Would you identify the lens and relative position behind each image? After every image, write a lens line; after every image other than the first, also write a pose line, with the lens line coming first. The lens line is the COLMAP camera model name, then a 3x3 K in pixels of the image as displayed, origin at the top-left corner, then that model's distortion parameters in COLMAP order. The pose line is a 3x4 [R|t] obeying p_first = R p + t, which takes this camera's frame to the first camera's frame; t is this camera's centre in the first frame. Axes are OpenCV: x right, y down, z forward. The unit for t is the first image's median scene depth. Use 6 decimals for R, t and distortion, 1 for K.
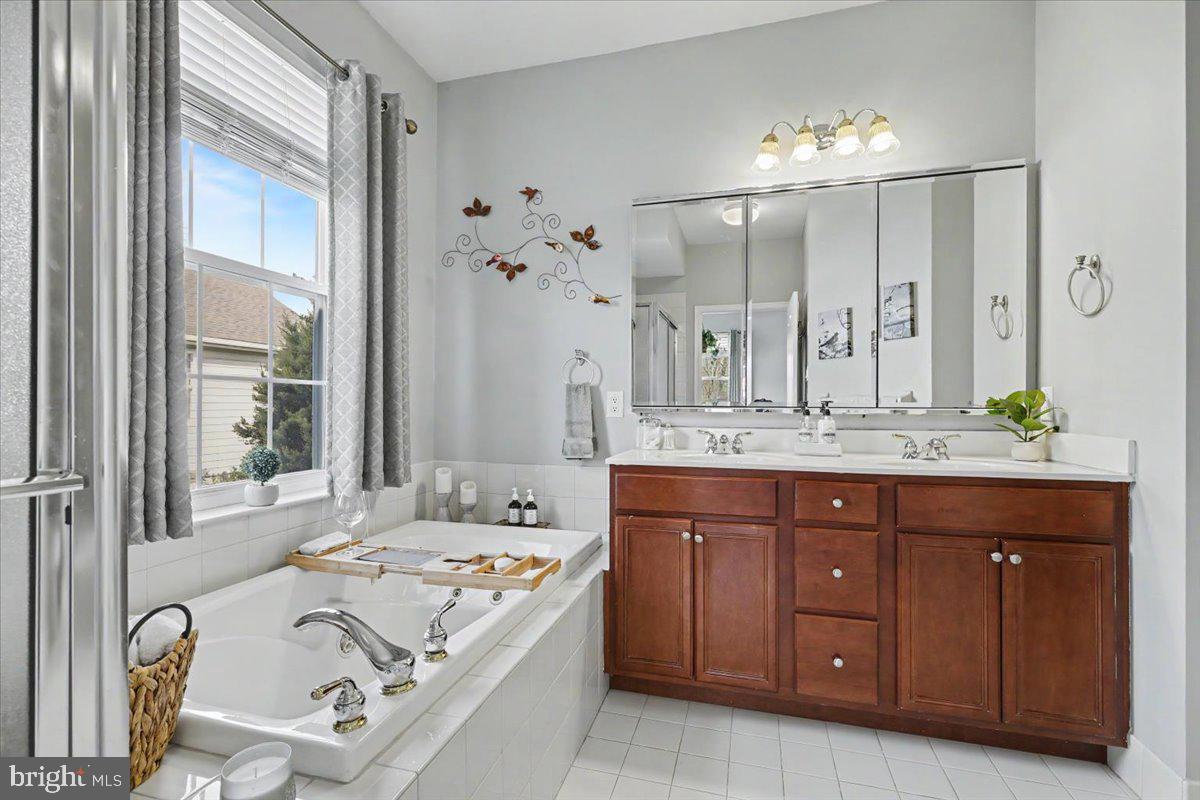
lens RADIAL K [[550.0, 0, 600.2], [0, 550.0, 401.9], [0, 0, 1]] dist [0.003096, 0.000346]
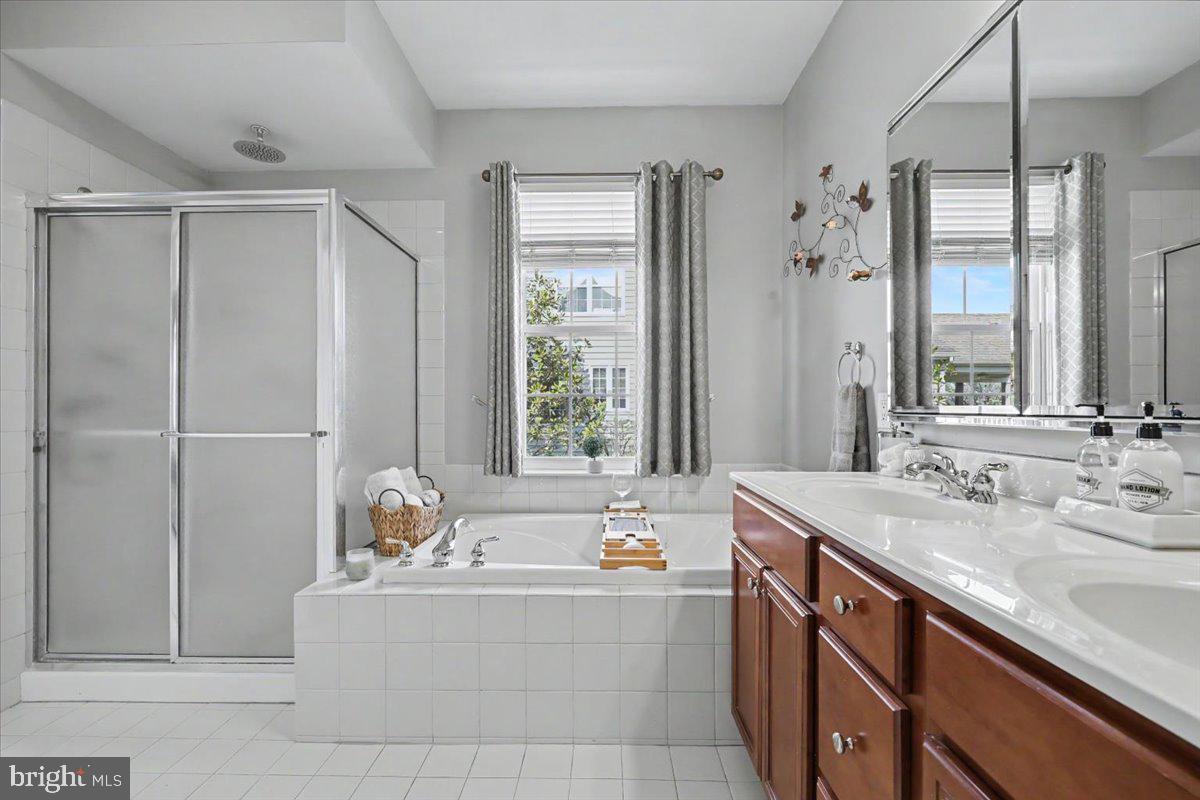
lens RADIAL K [[484.2, 0, 598.9], [0, 484.2, 407.9], [0, 0, 1]] dist [0.002545, -0.000808]
pose [[0.248607, -0.005203, -0.968590, 0.729369], [0.007403, 0.999967, -0.003471, 0.001075], [0.968576, -0.006307, 0.248637, 0.609331]]
